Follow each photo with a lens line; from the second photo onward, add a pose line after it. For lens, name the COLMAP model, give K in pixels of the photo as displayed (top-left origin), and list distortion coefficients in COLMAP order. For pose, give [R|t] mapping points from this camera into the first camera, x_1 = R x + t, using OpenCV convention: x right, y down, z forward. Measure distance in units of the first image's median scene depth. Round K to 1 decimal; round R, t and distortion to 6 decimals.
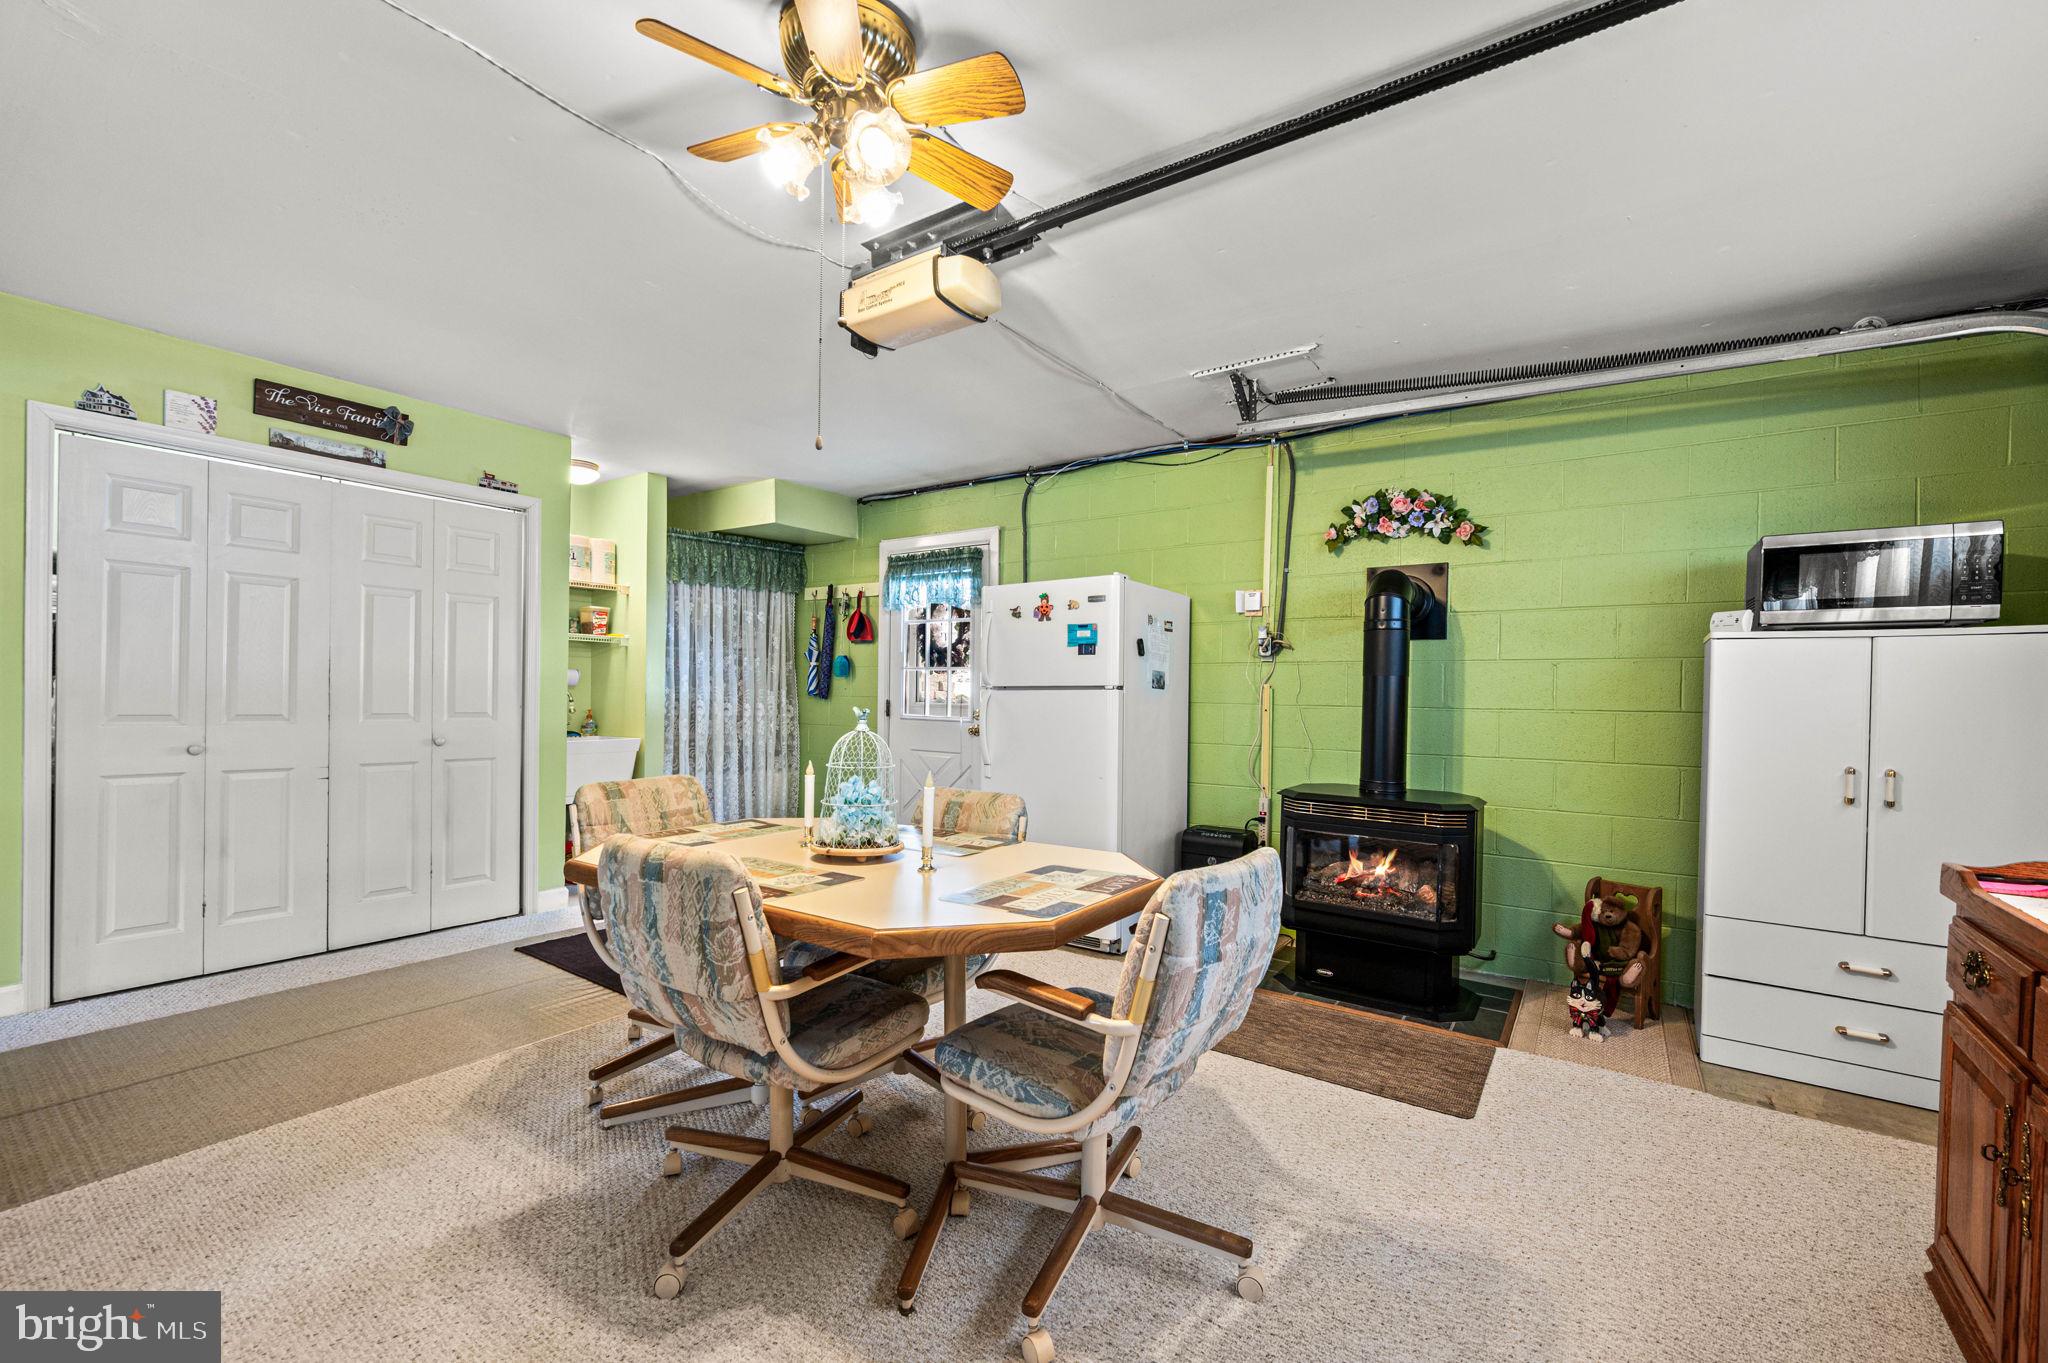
lens RADIAL K [[818.4, 0, 1039.4], [0, 818.4, 706.2], [0, 0, 1]] dist [-0.000194, -0.000139]
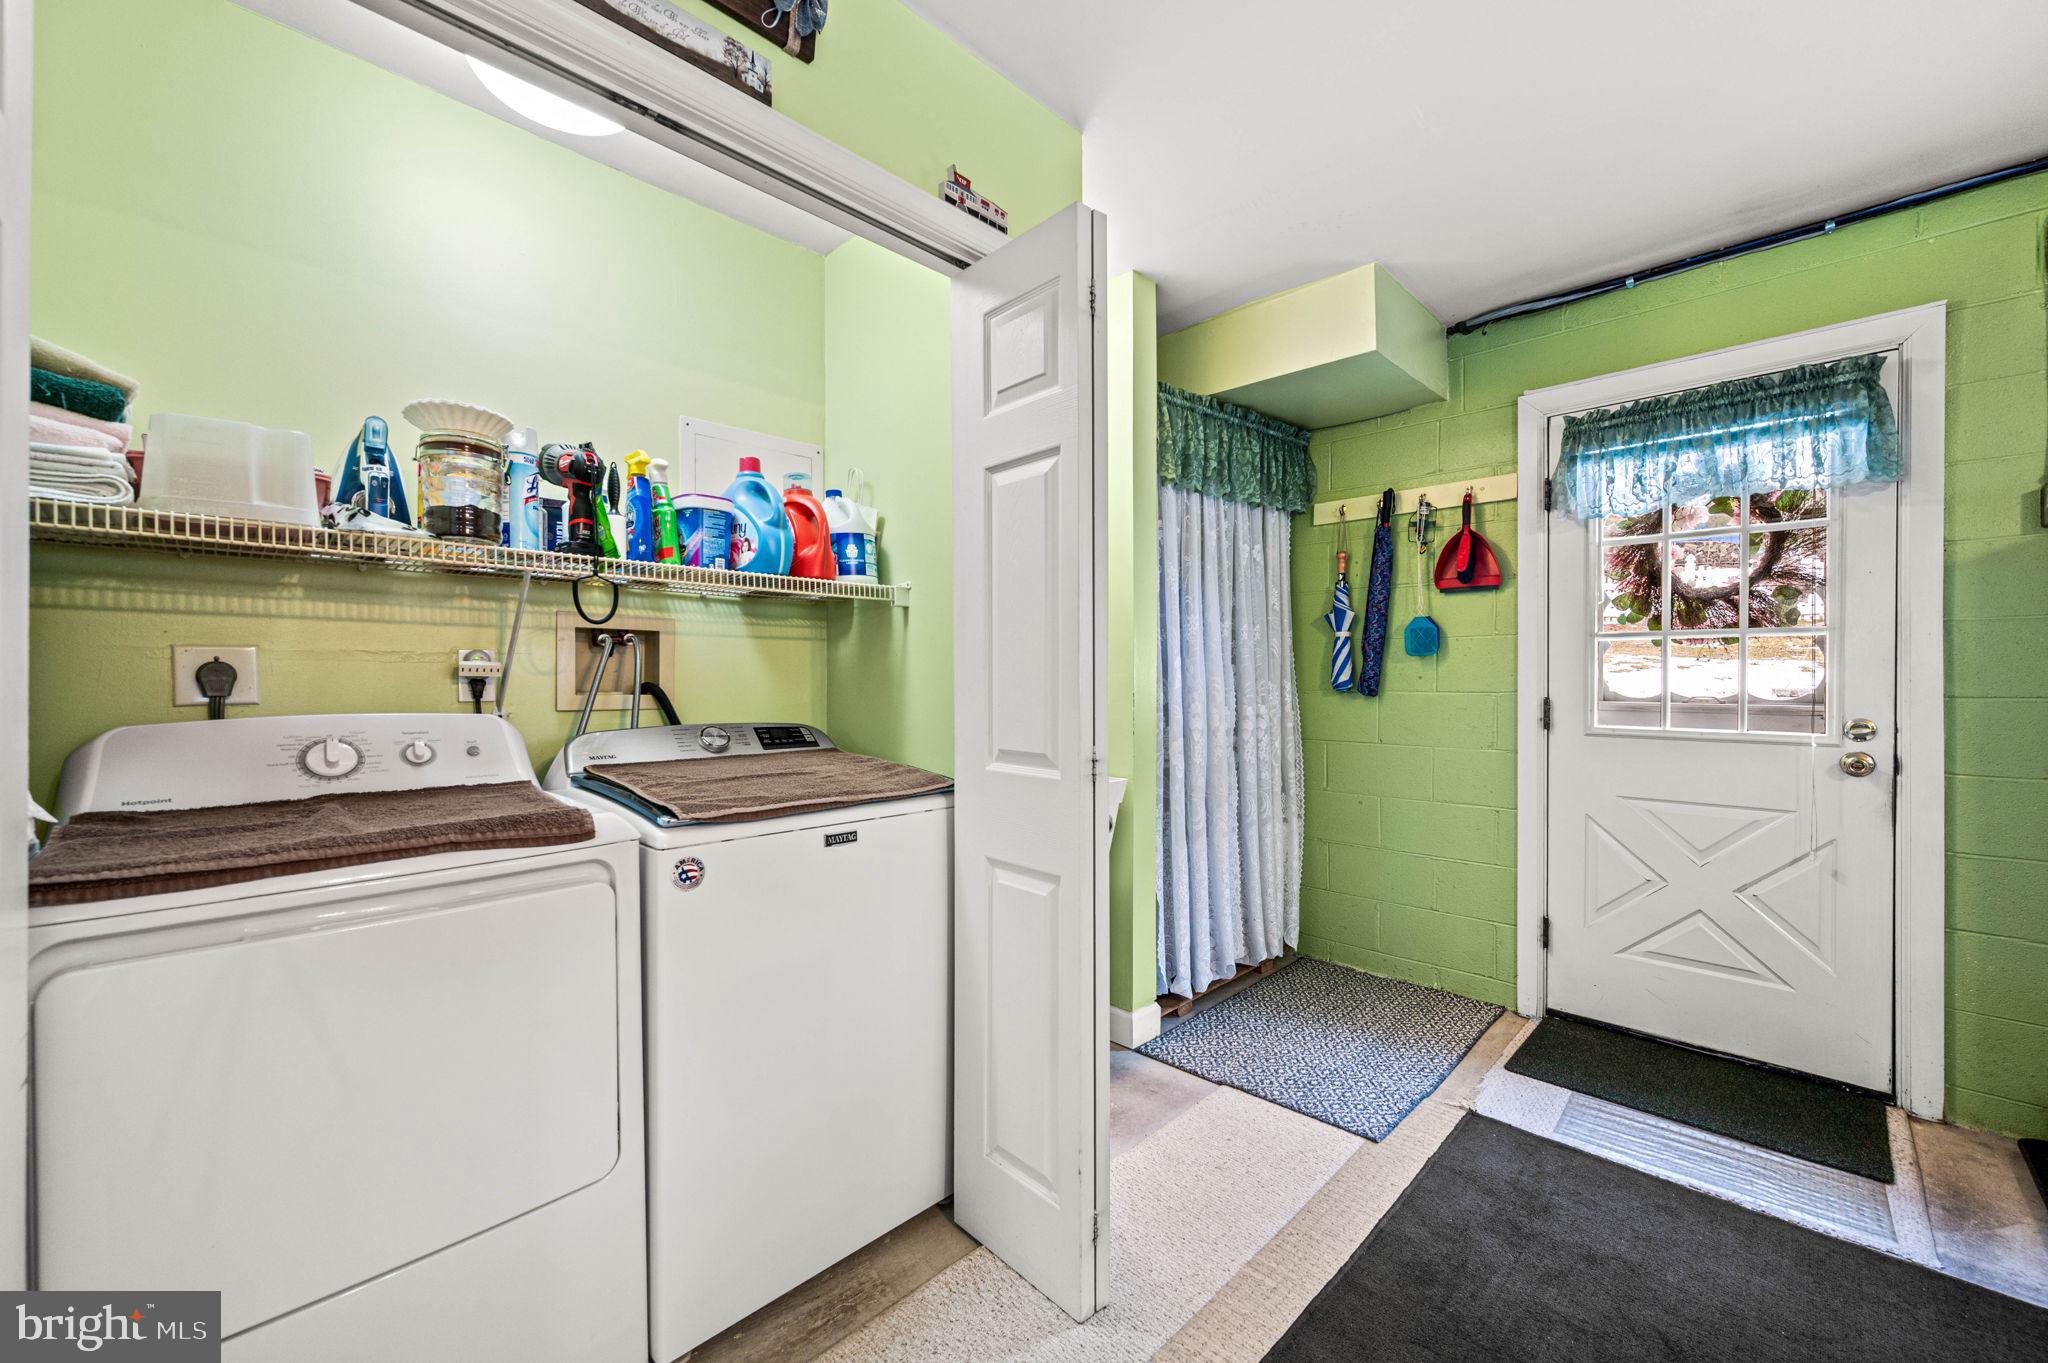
lens RADIAL K [[804.3, 0, 1026.7], [0, 804.3, 676.5], [0, 0, 1]] dist [-0.000396, 0.000117]
pose [[0.982231, -0.016206, -0.186973, -0.603260], [0.012787, 0.999728, -0.019480, -0.023310], [0.187238, 0.016743, 0.982172, 0.648733]]
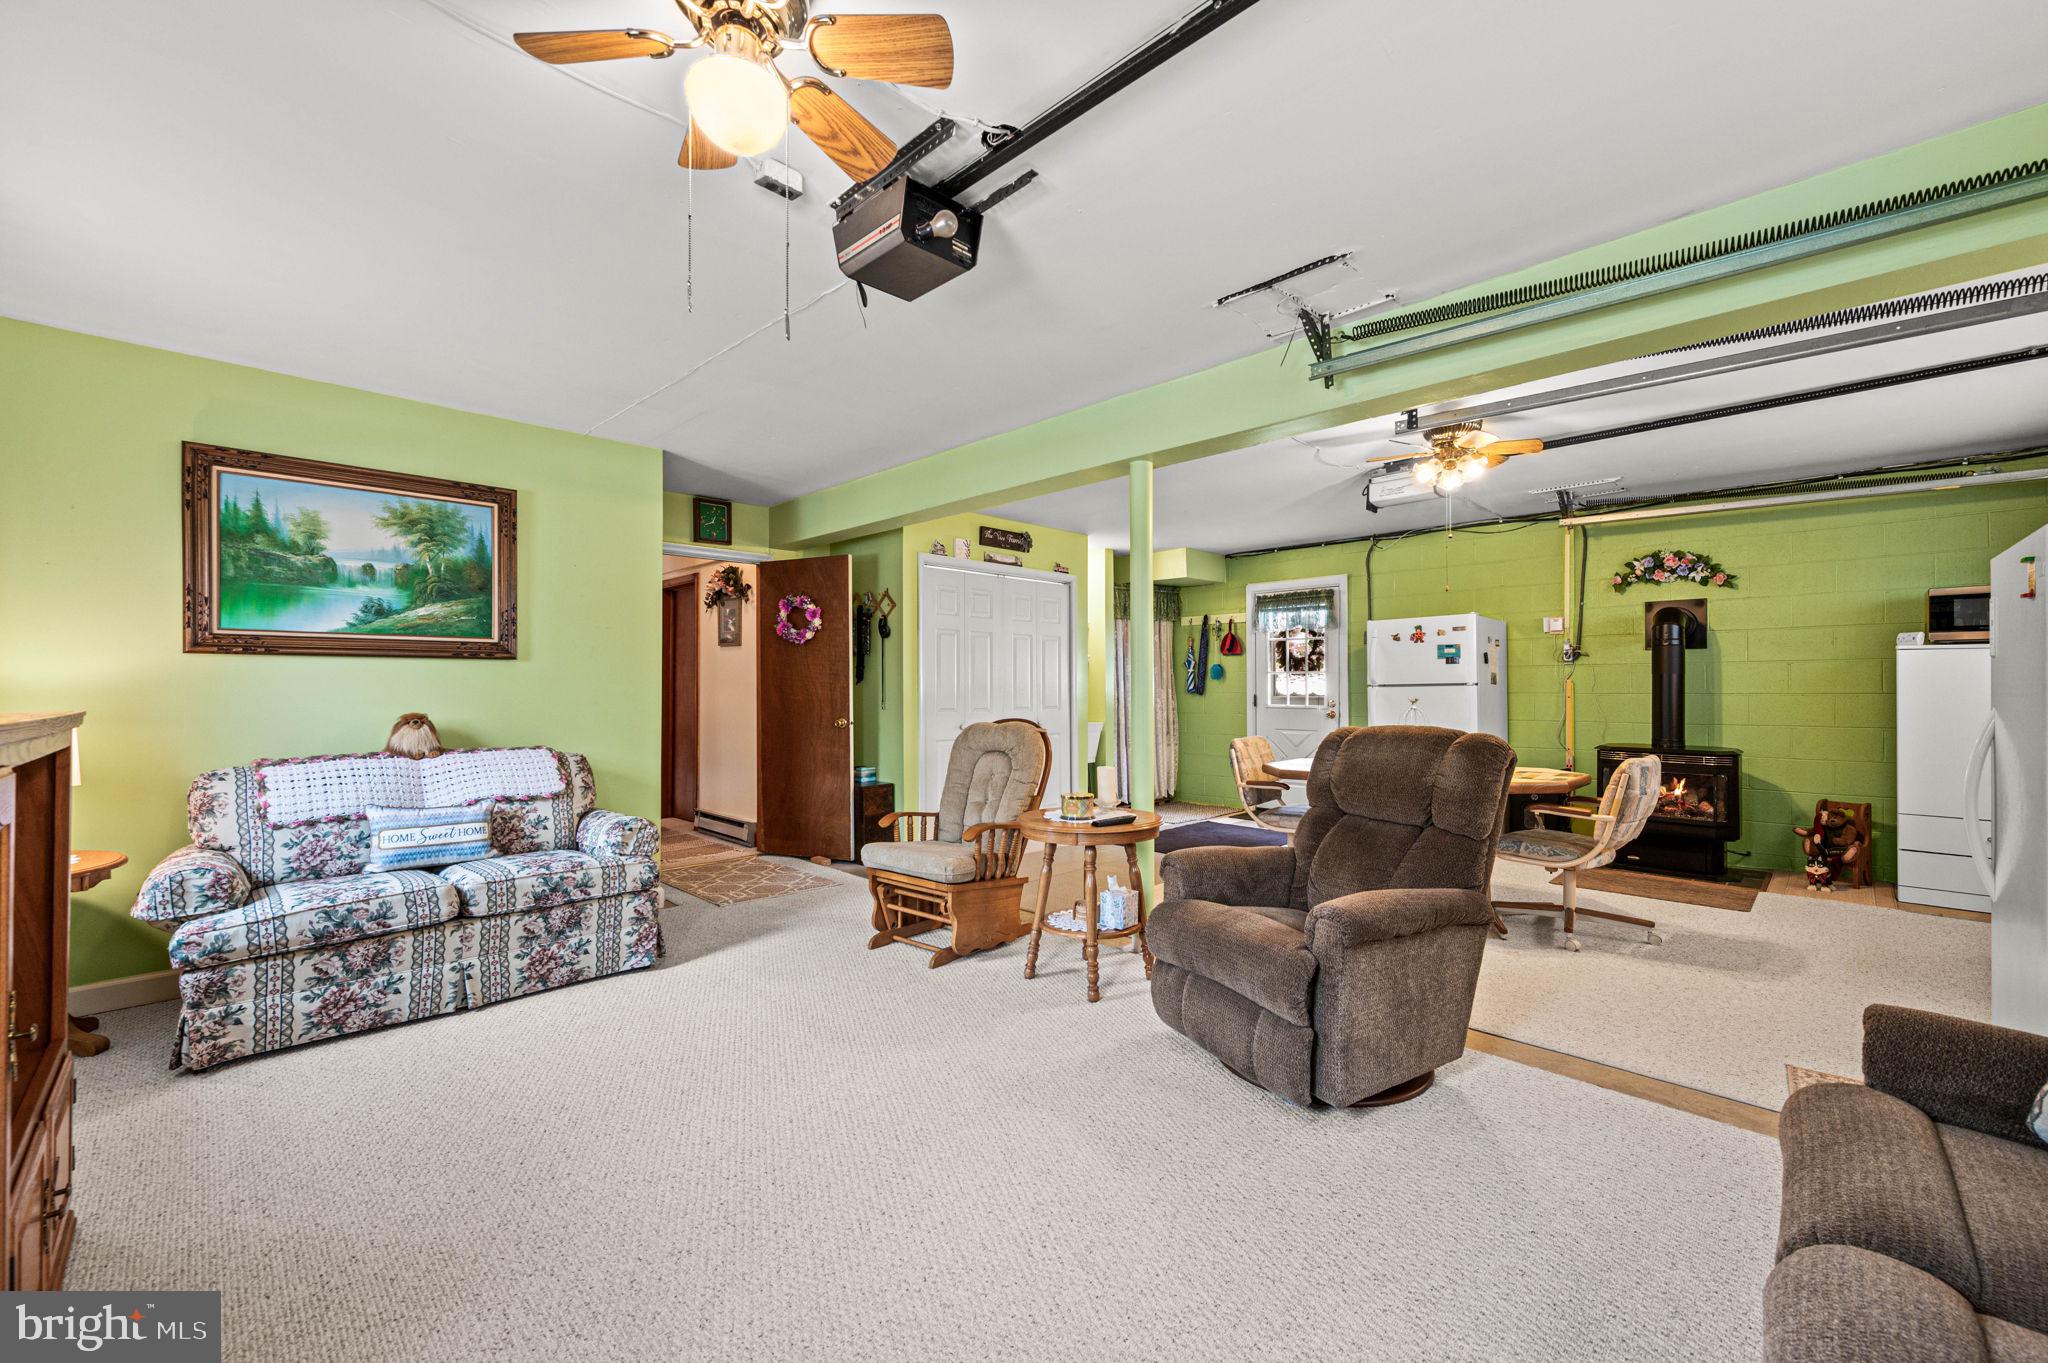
lens RADIAL K [[816.6, 0, 1041.8], [0, 816.6, 687.8], [0, 0, 1]] dist [-0.000483, -0.000033]
pose [[0.984890, -0.018479, -0.172192, -0.448260], [0.015632, 0.999718, -0.017877, -0.000531], [0.172473, 0.014915, 0.984901, -0.688277]]
